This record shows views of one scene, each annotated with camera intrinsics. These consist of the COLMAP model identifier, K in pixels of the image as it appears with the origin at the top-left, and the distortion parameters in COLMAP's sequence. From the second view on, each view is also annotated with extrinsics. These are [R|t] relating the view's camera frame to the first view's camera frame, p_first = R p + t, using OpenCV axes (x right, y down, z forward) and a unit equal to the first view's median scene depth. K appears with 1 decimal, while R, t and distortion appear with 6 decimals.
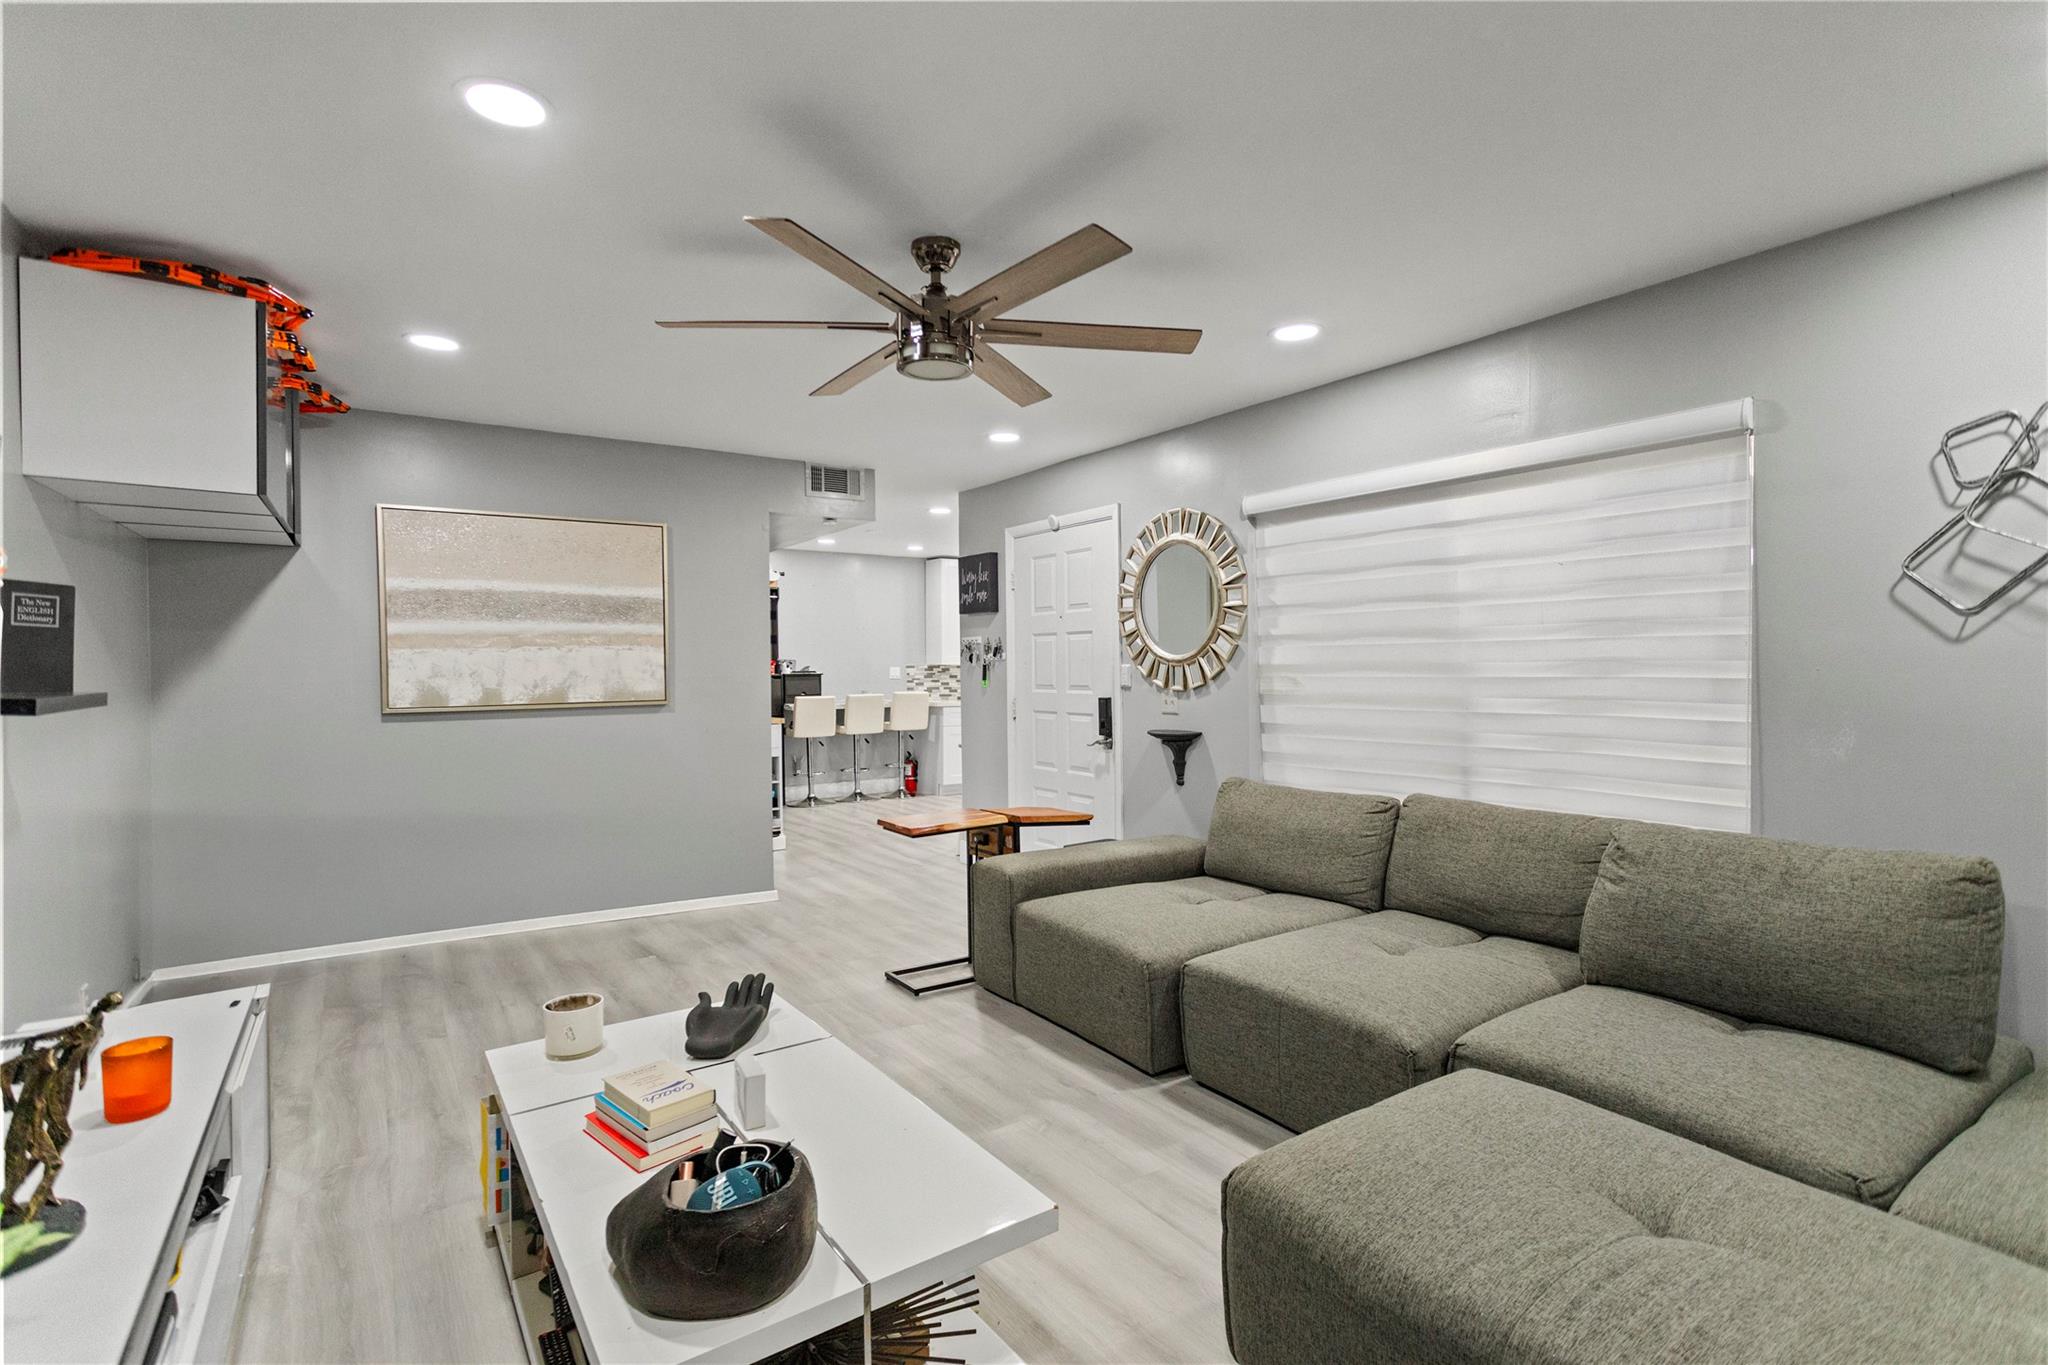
lens RADIAL K [[960.8, 0, 1019.7], [0, 960.8, 680.4], [0, 0, 1]] dist [0.002594, 0.000107]
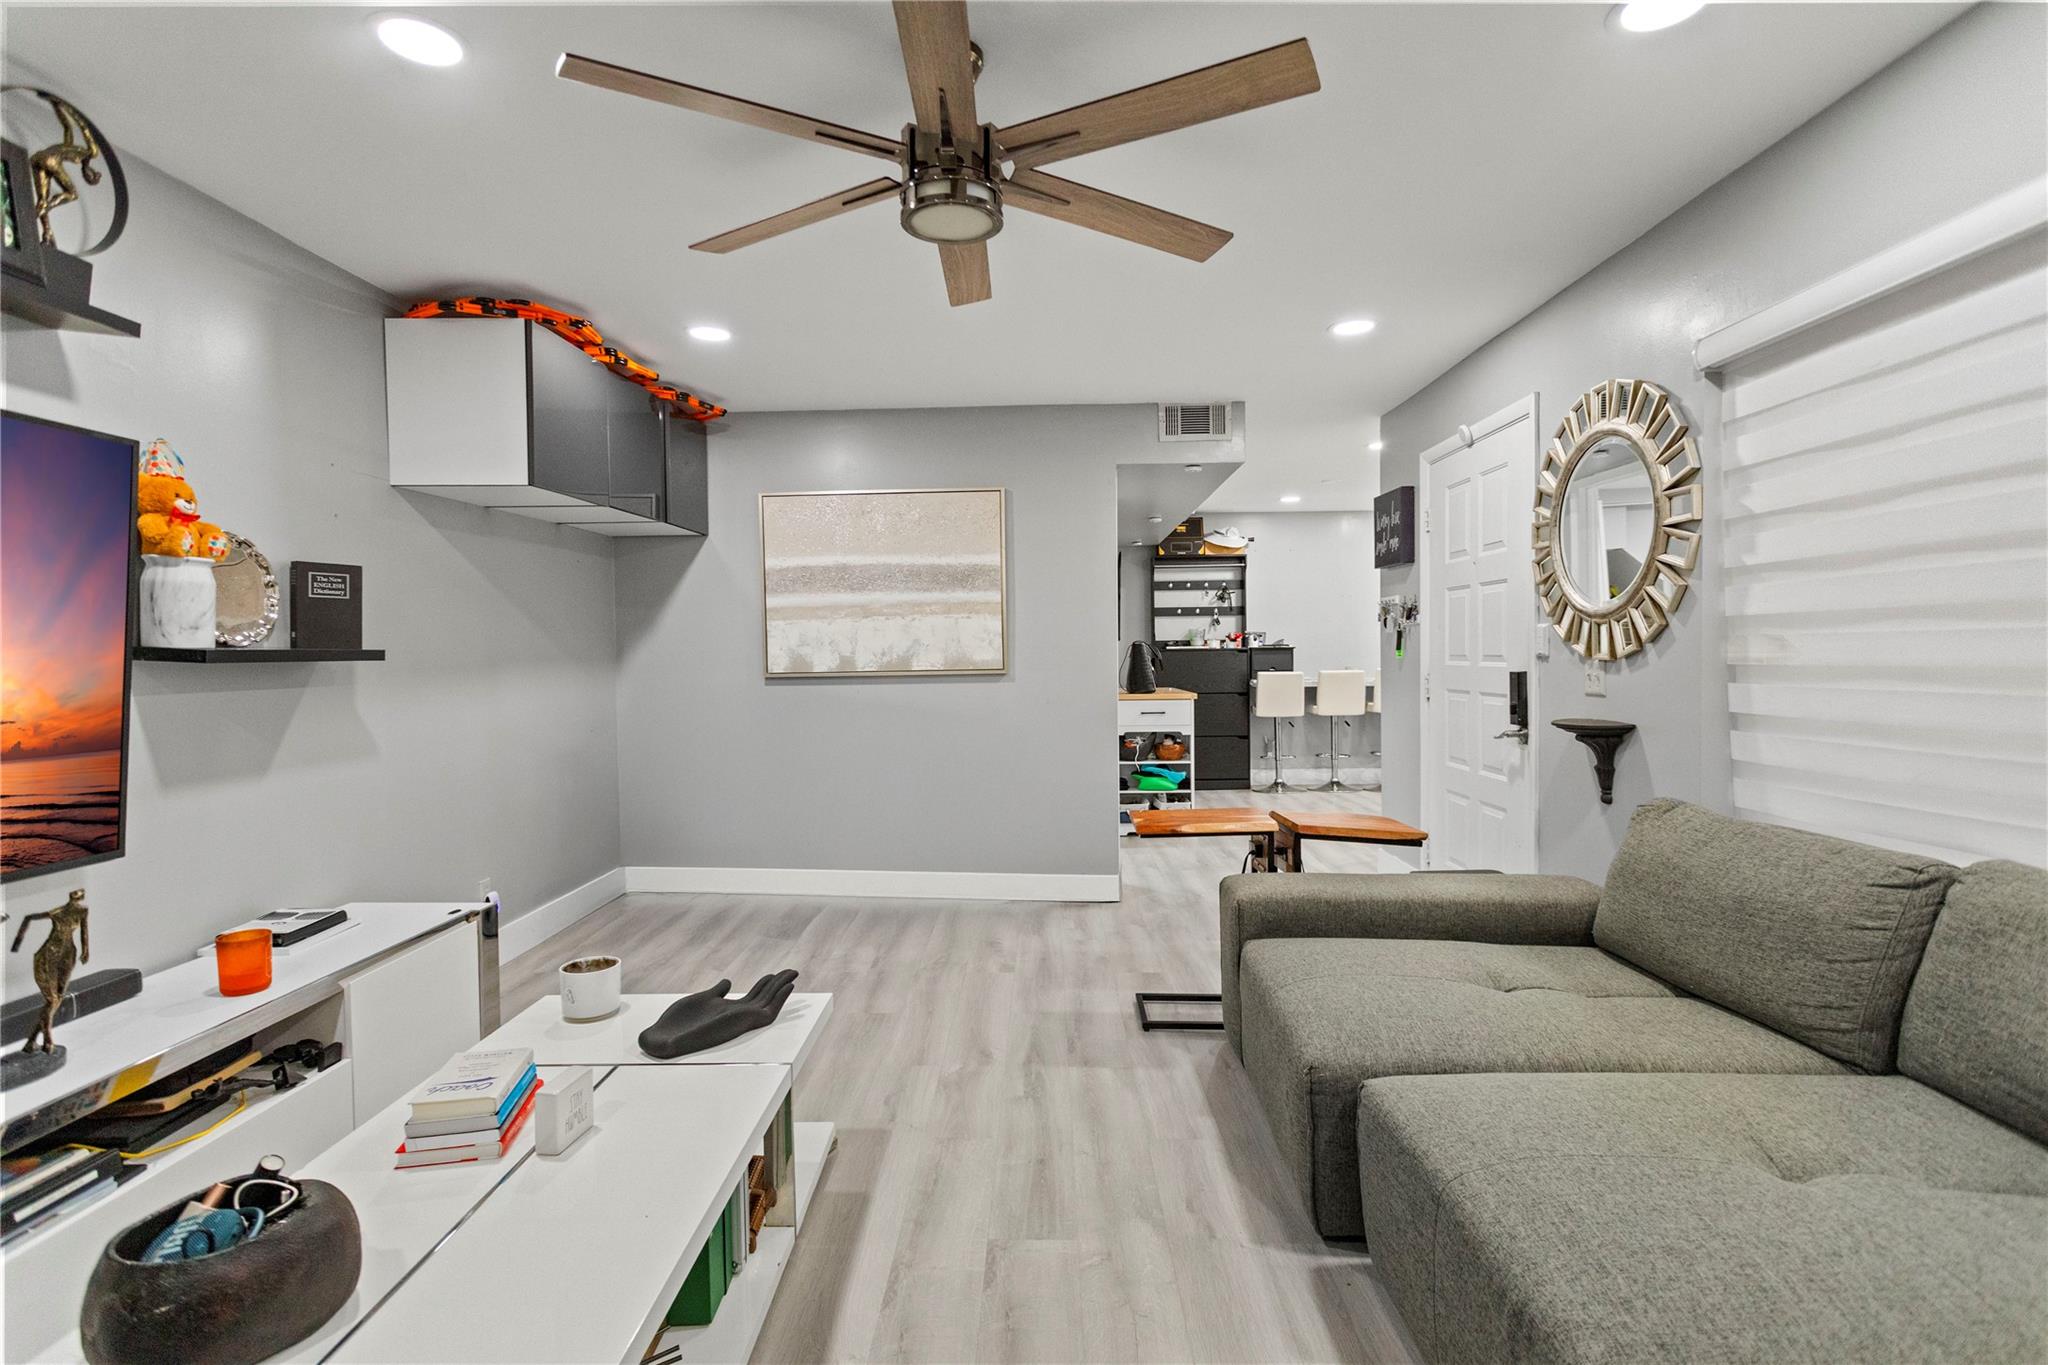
lens RADIAL K [[960.8, 0, 1019.7], [0, 960.8, 680.4], [0, 0, 1]] dist [0.002594, 0.000107]
pose [[0.810989, 0.014793, -0.584874, 0.238335], [-0.002822, 0.999768, 0.021374, 0.012056], [0.585054, -0.015683, 0.810843, 0.241767]]
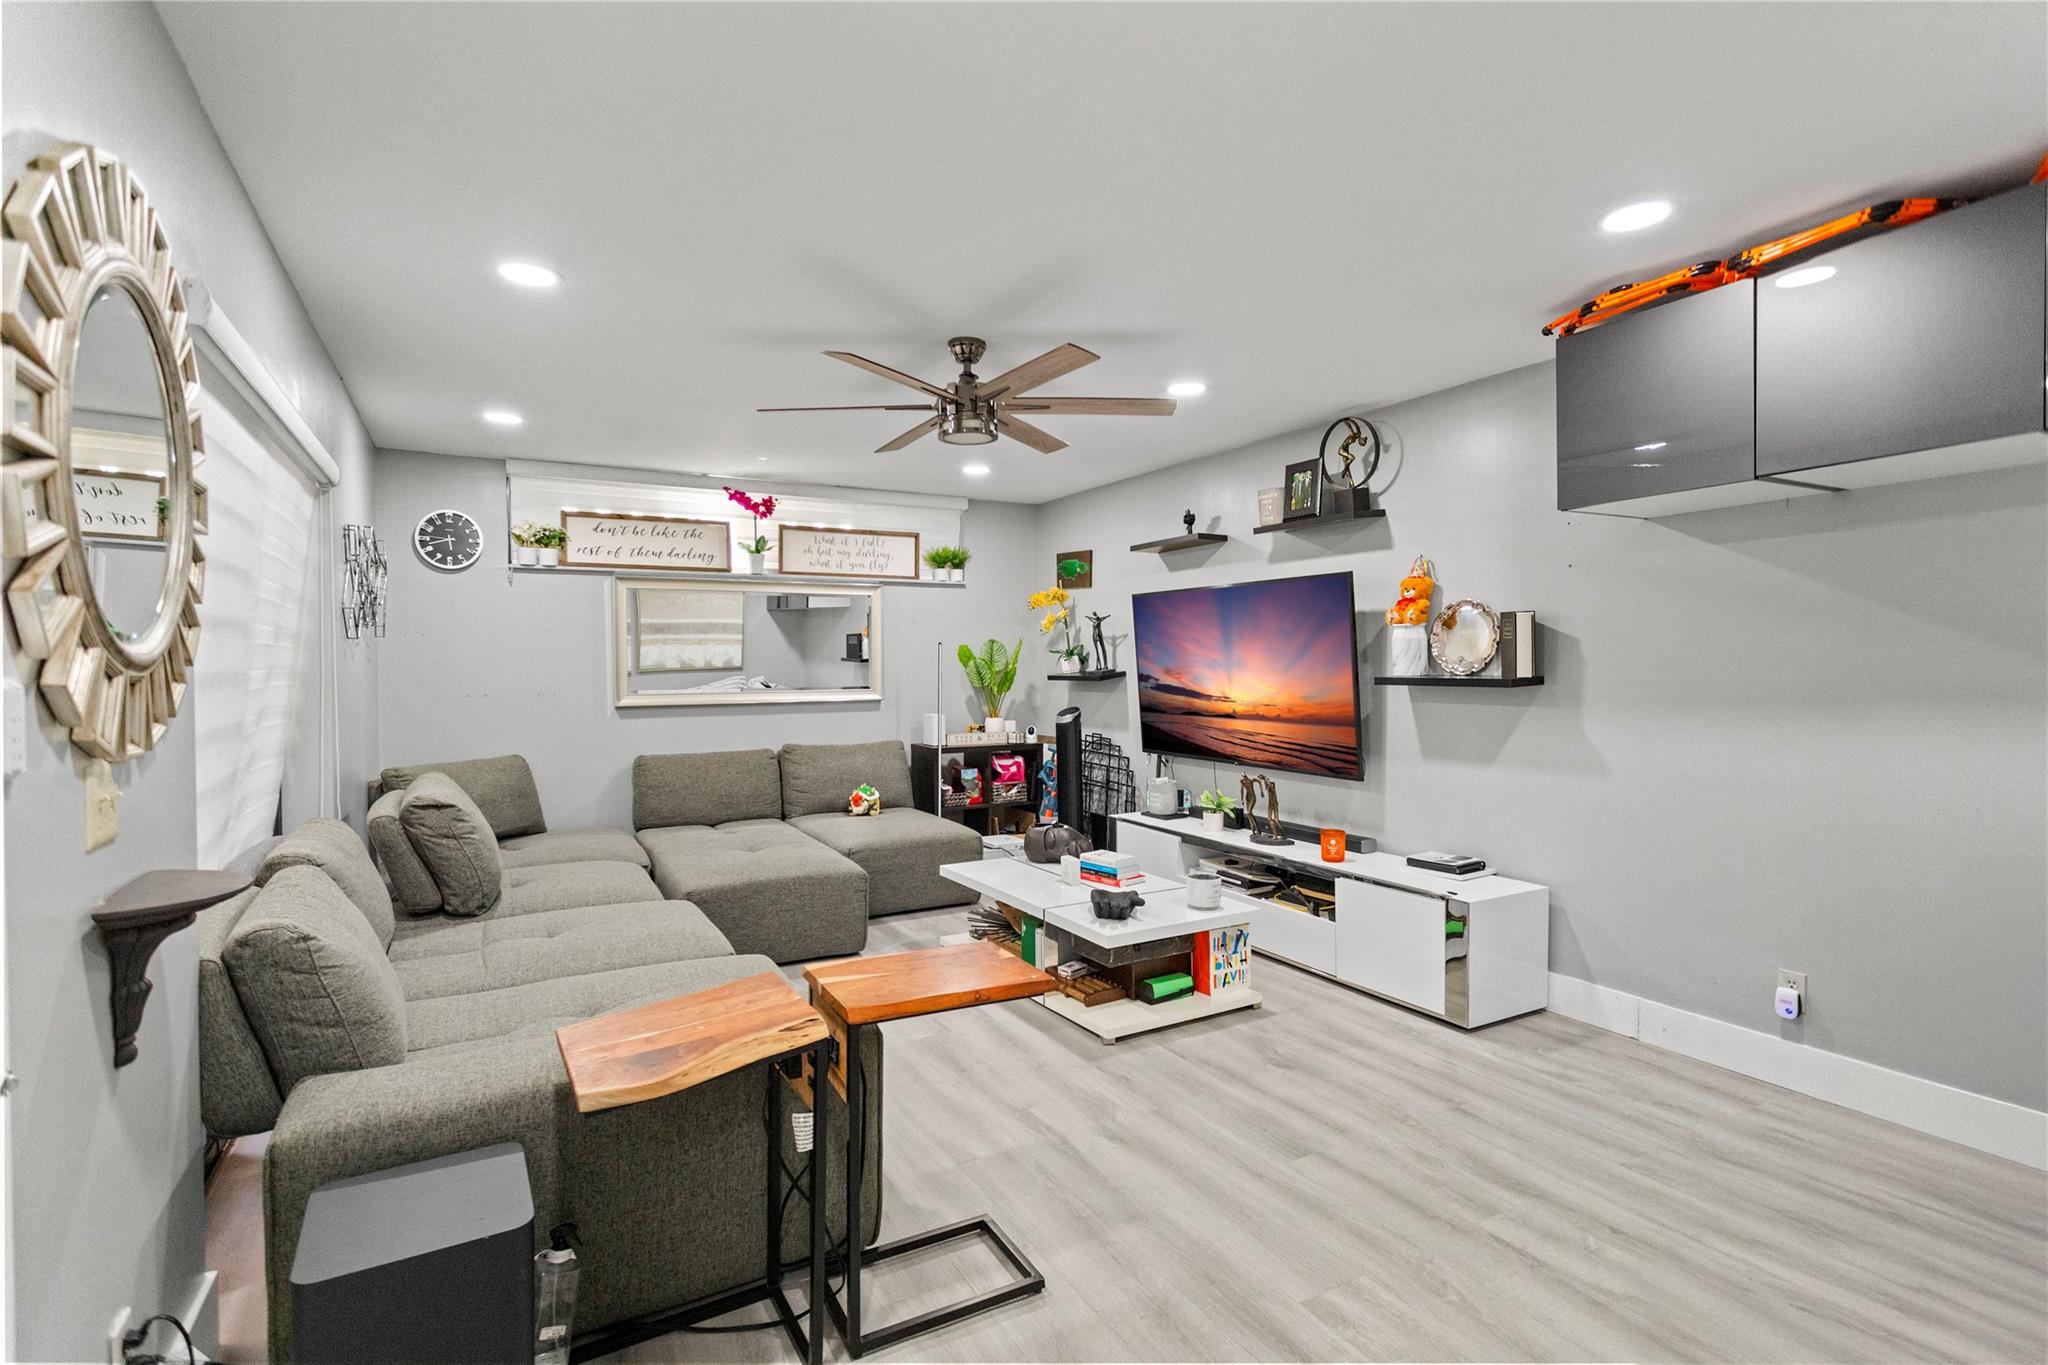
lens RADIAL K [[969.8, 0, 1011.0], [0, 969.8, 689.5], [0, 0, 1]] dist [0.000384, 0.000370]
pose [[-0.995117, 0.006410, 0.098493, -0.158144], [0.010630, 0.999045, 0.042386, -0.023414], [-0.098128, 0.043226, -0.994235, 1.352032]]
